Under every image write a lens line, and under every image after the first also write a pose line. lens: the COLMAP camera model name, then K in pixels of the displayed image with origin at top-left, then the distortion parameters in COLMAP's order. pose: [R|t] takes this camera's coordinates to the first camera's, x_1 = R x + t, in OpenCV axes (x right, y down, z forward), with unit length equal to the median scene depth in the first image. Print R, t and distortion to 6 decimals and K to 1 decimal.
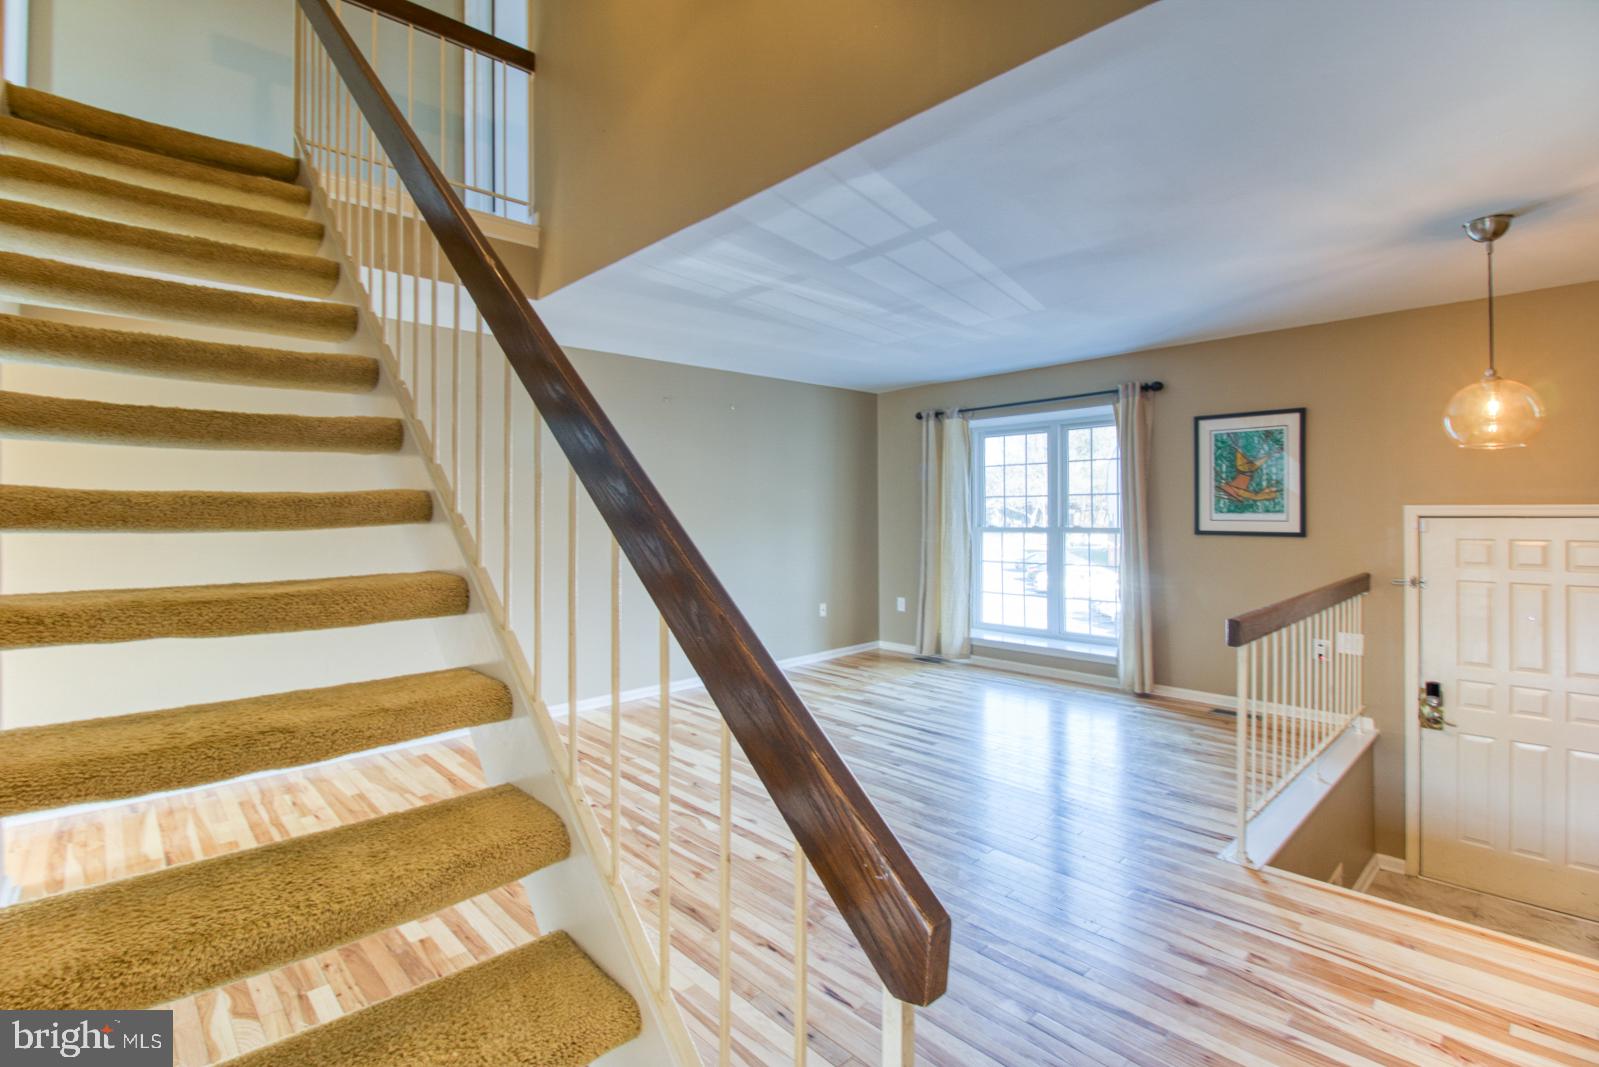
lens RADIAL K [[734.7, 0, 798.4], [0, 734.7, 507.5], [0, 0, 1]] dist [-0.001270, -0.000403]
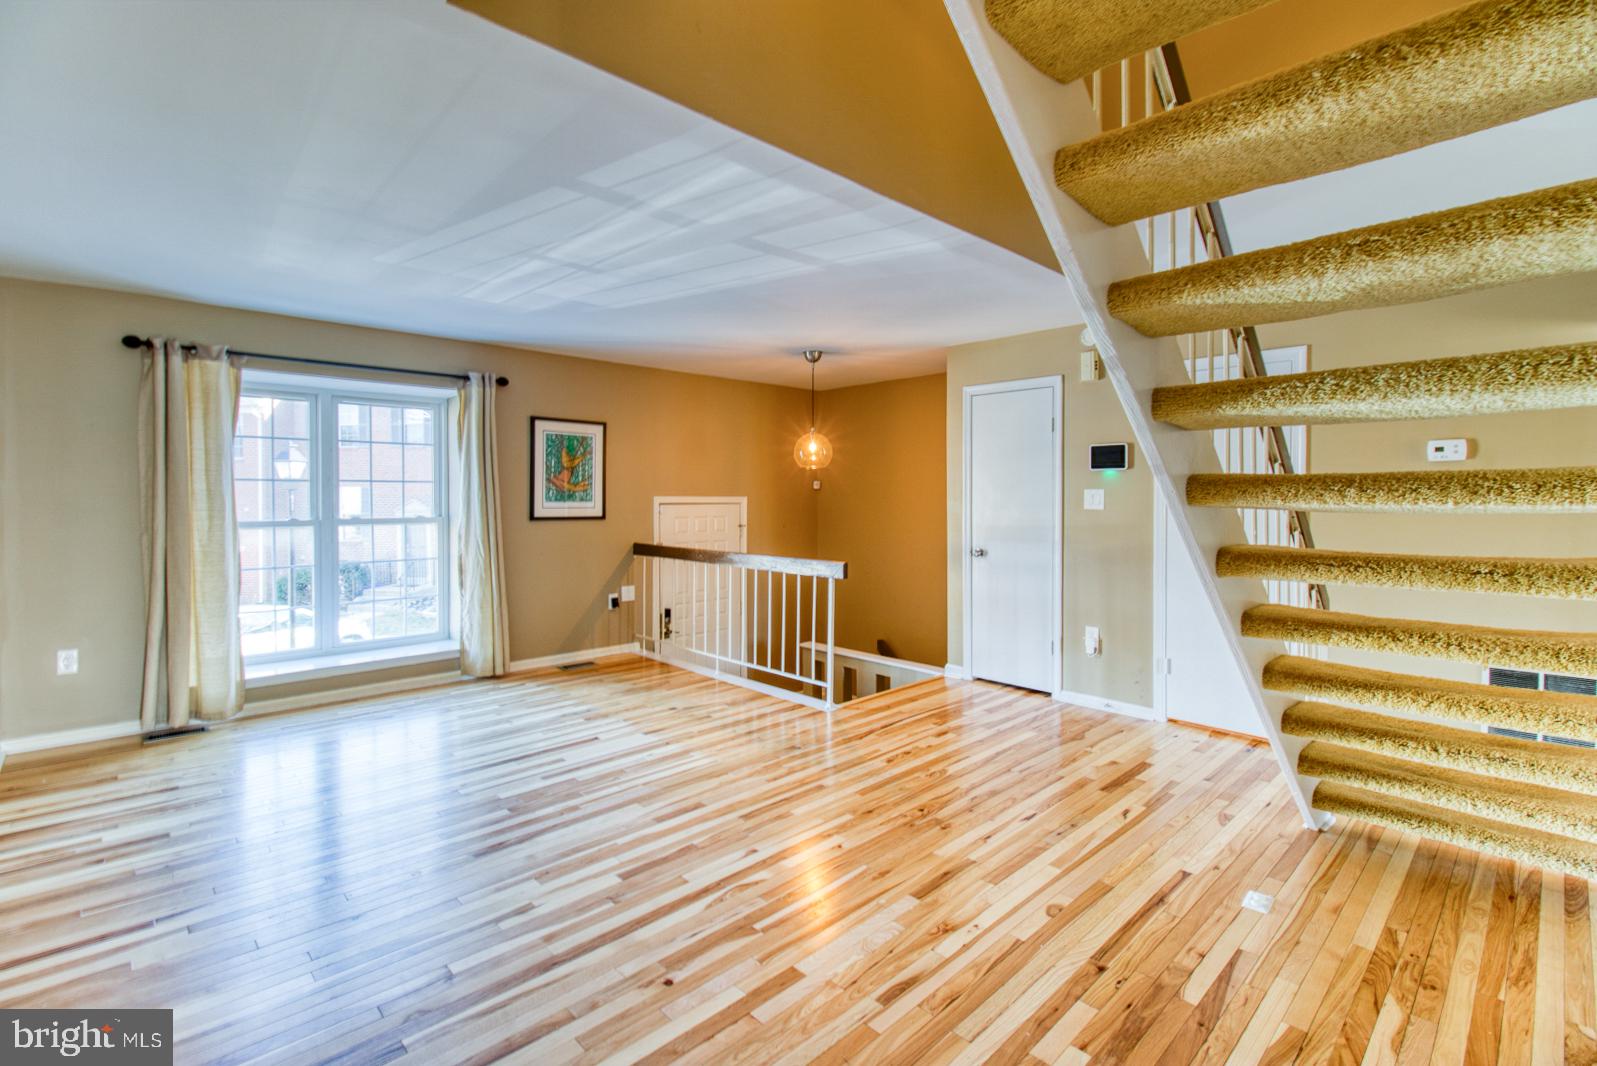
lens RADIAL K [[733.8, 0, 797.4], [0, 733.8, 507.0], [0, 0, 1]] dist [-0.001270, -0.000403]
pose [[-0.004195, -0.005957, 0.999973, -0.596629], [-0.005418, 0.999968, 0.005934, 0.007147], [-0.999977, -0.005393, -0.004227, 0.609058]]
